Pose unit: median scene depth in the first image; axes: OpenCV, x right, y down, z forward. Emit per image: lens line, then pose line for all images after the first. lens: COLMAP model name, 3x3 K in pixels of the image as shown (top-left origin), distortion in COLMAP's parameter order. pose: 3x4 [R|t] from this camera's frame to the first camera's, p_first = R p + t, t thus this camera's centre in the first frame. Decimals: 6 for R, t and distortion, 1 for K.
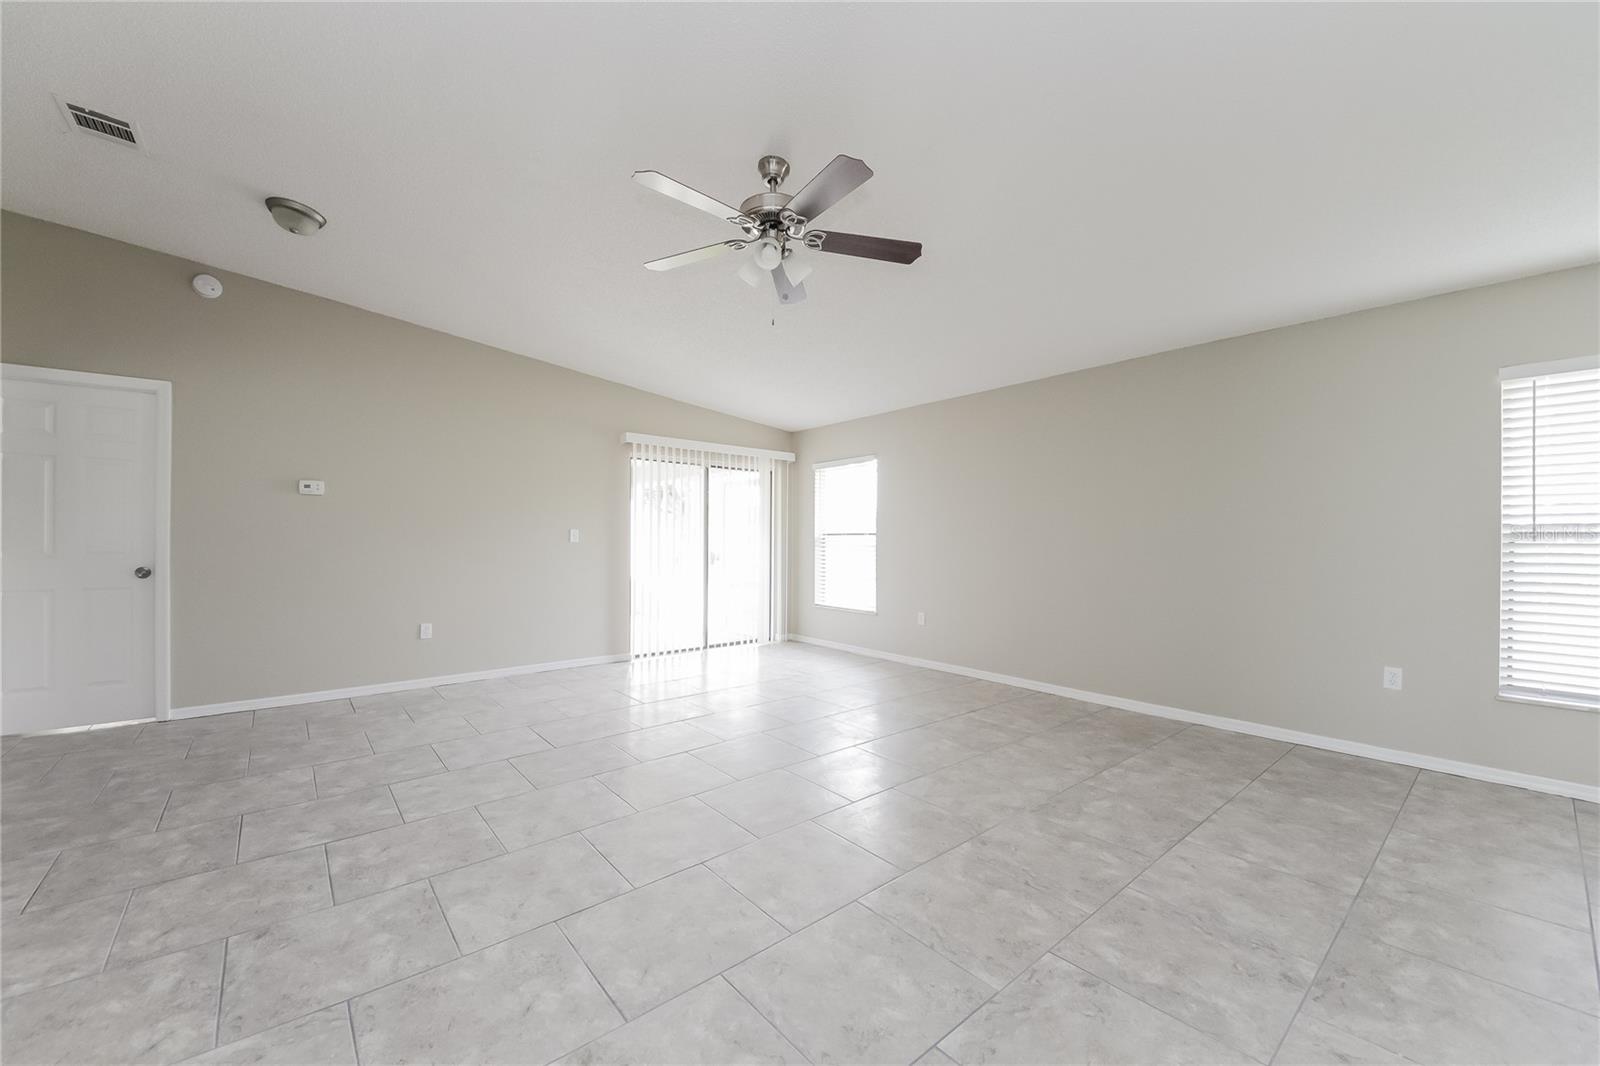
lens RADIAL K [[618.9, 0, 779.4], [0, 618.9, 544.4], [0, 0, 1]] dist [0.022181, -0.011616]
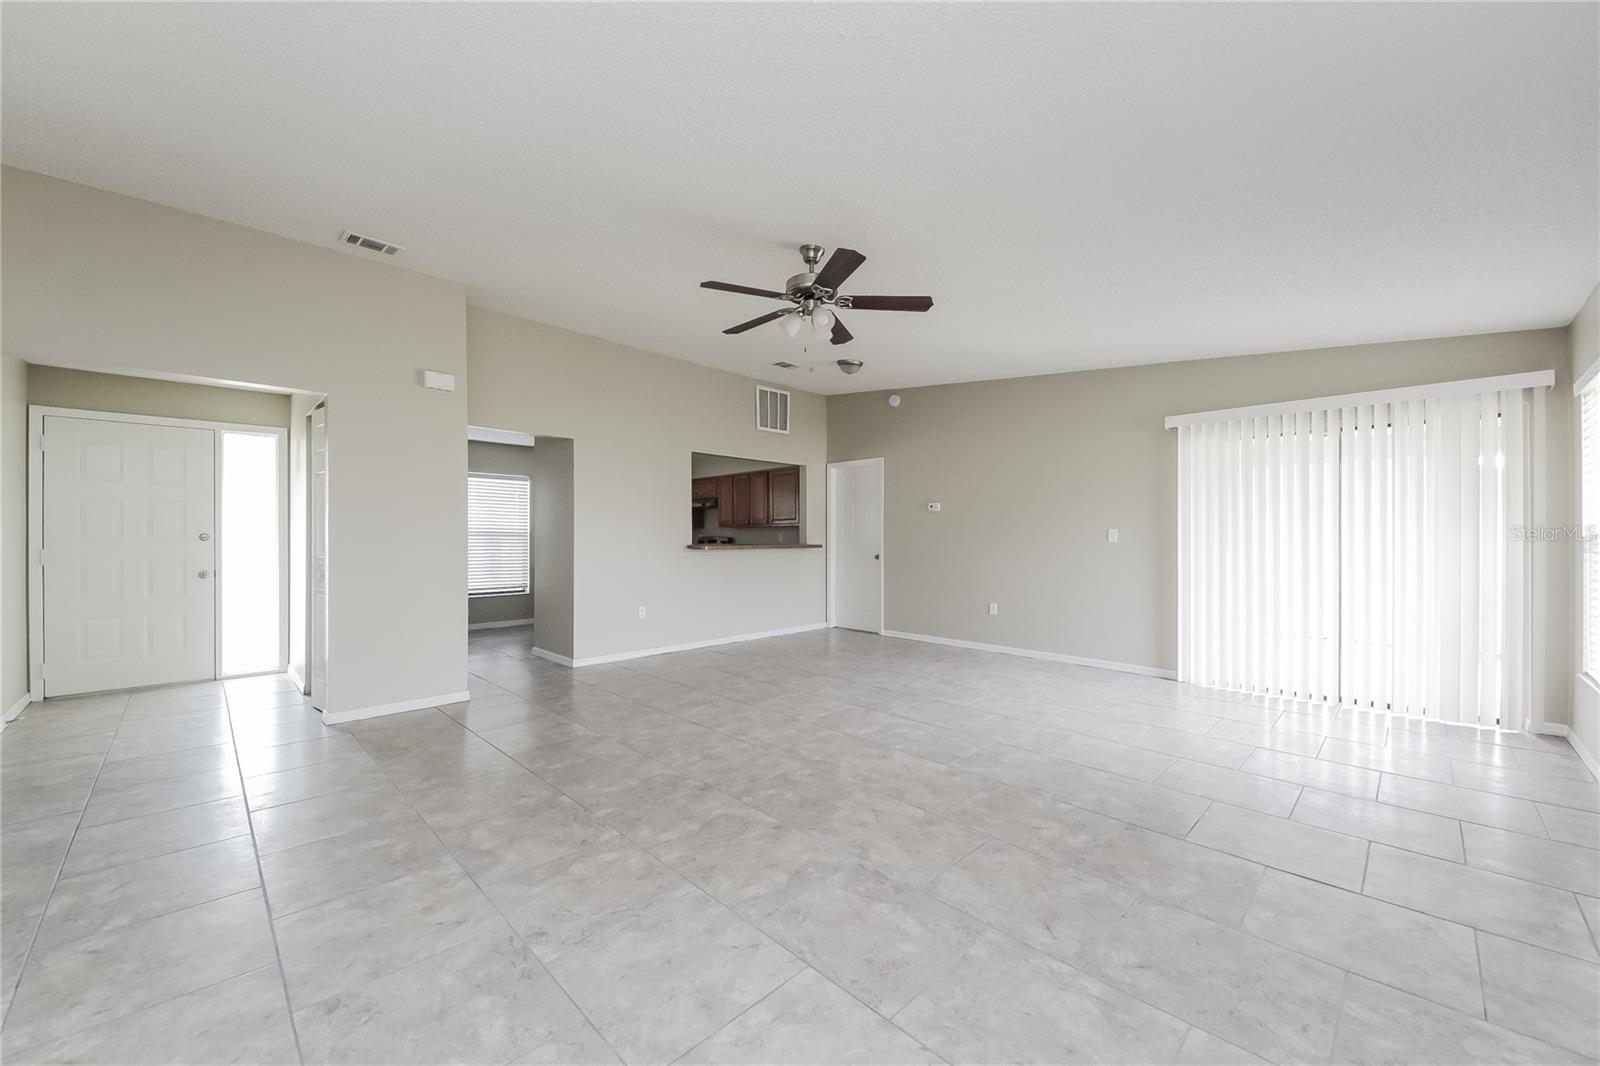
lens RADIAL K [[602.9, 0, 795.1], [0, 602.9, 539.6], [0, 0, 1]] dist [0.070448, -0.031532]
pose [[0.084424, -0.004250, -0.996421, 1.175039], [-0.008731, 0.999949, -0.005004, 0.003691], [0.996392, 0.009122, 0.084383, 0.817366]]
